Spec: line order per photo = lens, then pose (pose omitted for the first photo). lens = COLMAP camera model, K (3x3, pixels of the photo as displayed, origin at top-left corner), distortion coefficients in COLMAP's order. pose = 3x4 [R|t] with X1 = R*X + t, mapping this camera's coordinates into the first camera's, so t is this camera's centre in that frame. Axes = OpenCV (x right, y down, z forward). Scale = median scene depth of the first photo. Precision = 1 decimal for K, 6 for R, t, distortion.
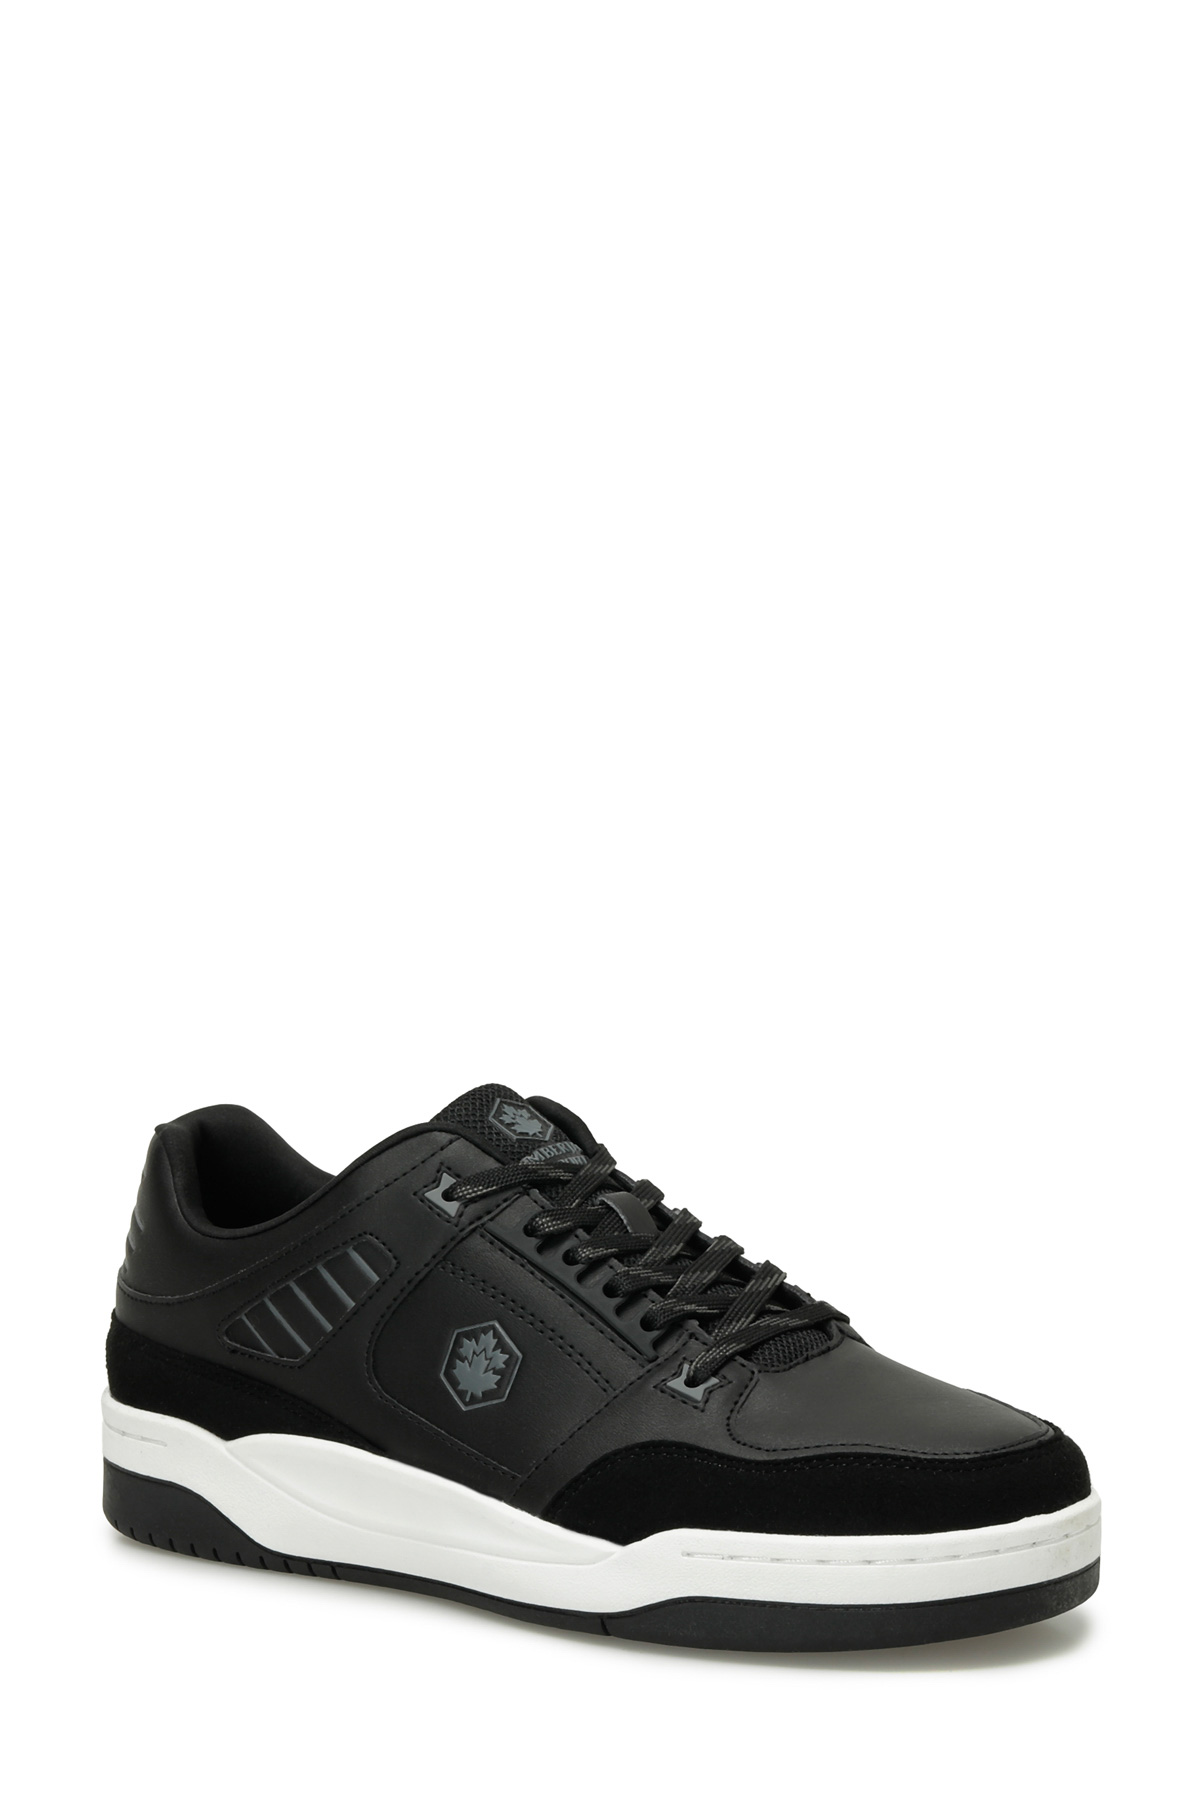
lens RADIAL K [[5362.7, 0, 600.0], [0, 5362.7, 900.0], [0, 0, 1]] dist [0.112982, -0.473188]
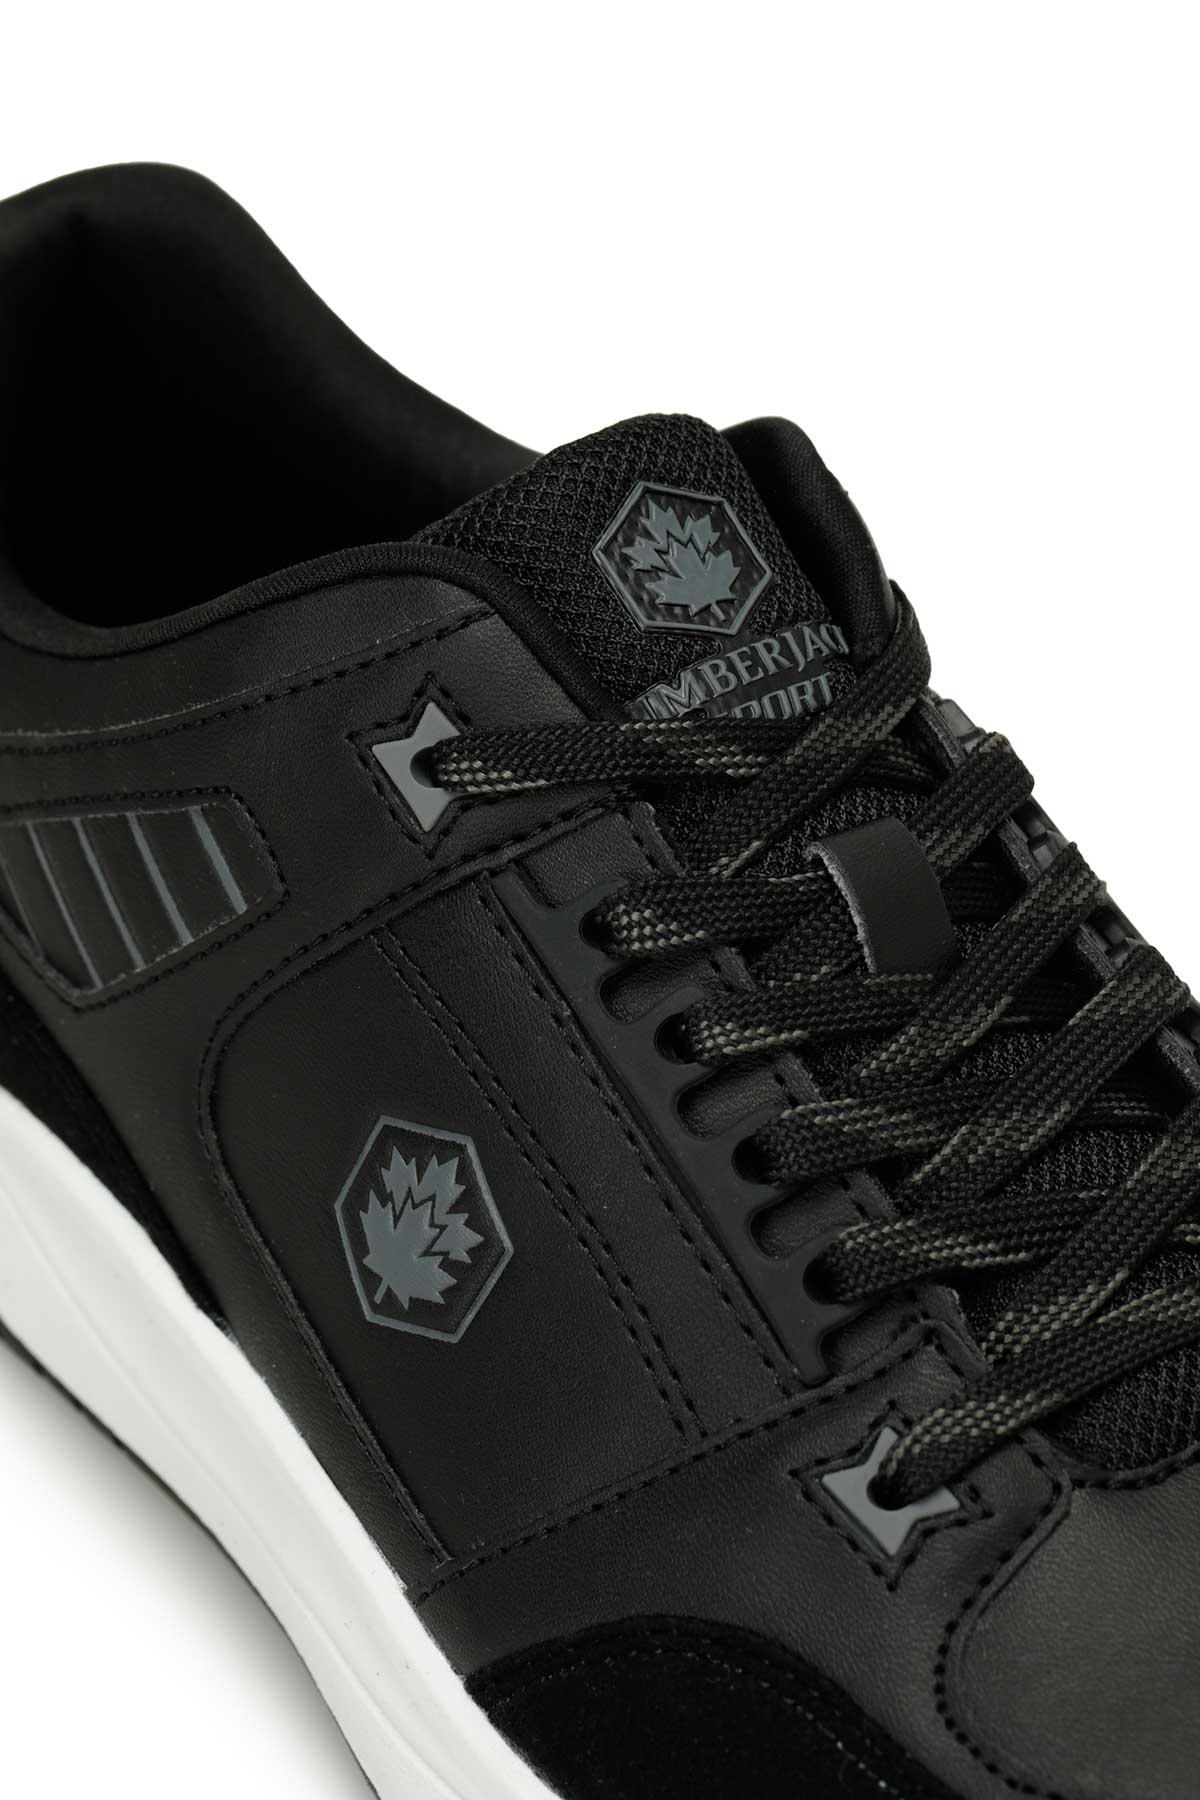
lens RADIAL K [[5362.7, 0, 600.0], [0, 5362.7, 900.0], [0, 0, 1]] dist [0.112982, -0.473188]
pose [[0.957742, 0.222273, -0.182550, 0.056487], [-0.116133, 0.879473, 0.461562, -0.116851], [0.263140, -0.420858, 0.868122, 0.671912]]
